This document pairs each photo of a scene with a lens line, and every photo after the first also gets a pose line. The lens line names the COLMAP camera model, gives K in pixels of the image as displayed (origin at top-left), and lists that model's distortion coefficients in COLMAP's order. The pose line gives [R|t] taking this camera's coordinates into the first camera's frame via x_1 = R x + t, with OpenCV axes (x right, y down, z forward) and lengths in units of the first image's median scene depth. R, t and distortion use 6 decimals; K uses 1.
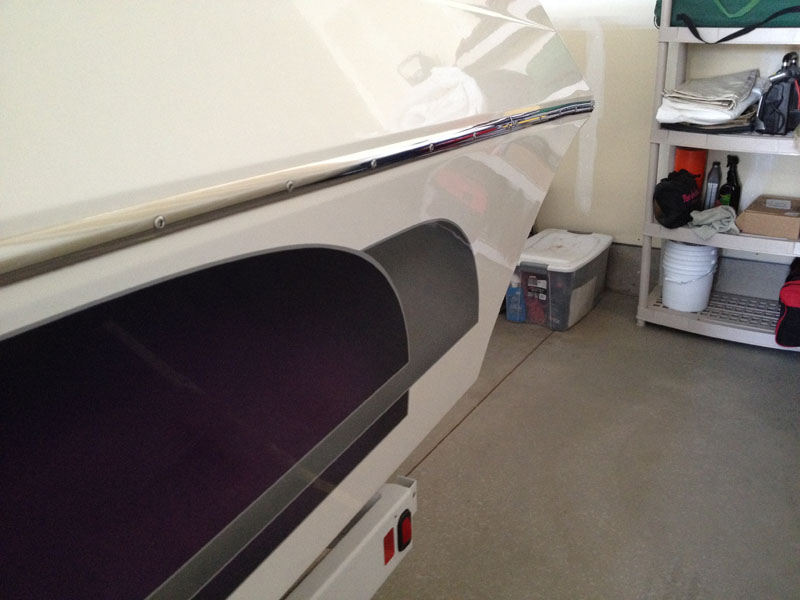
lens RADIAL K [[809.8, 0, 401.2], [0, 809.8, 301.7], [0, 0, 1]] dist [-0.007571, 0.000000]
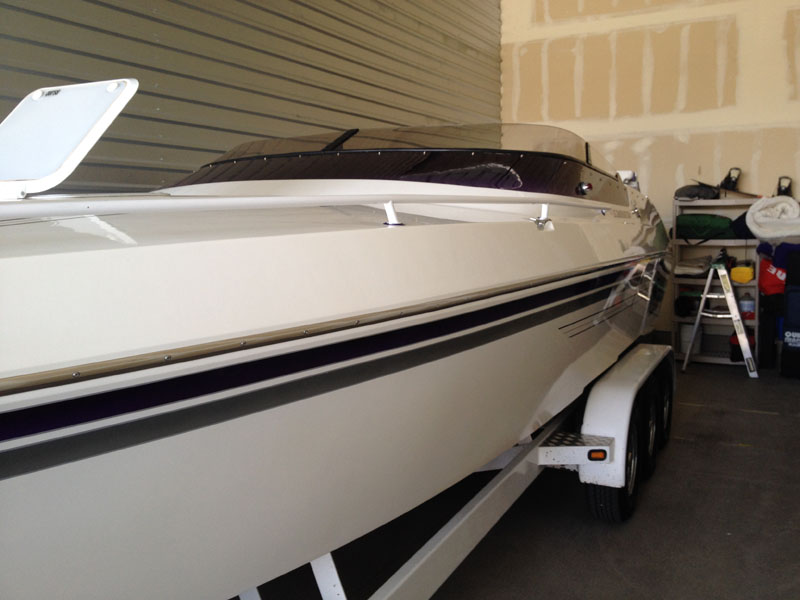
lens RADIAL K [[809.8, 0, 396.3], [0, 809.8, 296.8], [0, 0, 1]] dist [-0.007571, 0.000000]
pose [[0.996106, 0.019885, 0.085888, -0.772062], [0.004396, 0.961814, -0.273668, 0.538085], [-0.088050, 0.272980, 0.957982, -1.337668]]
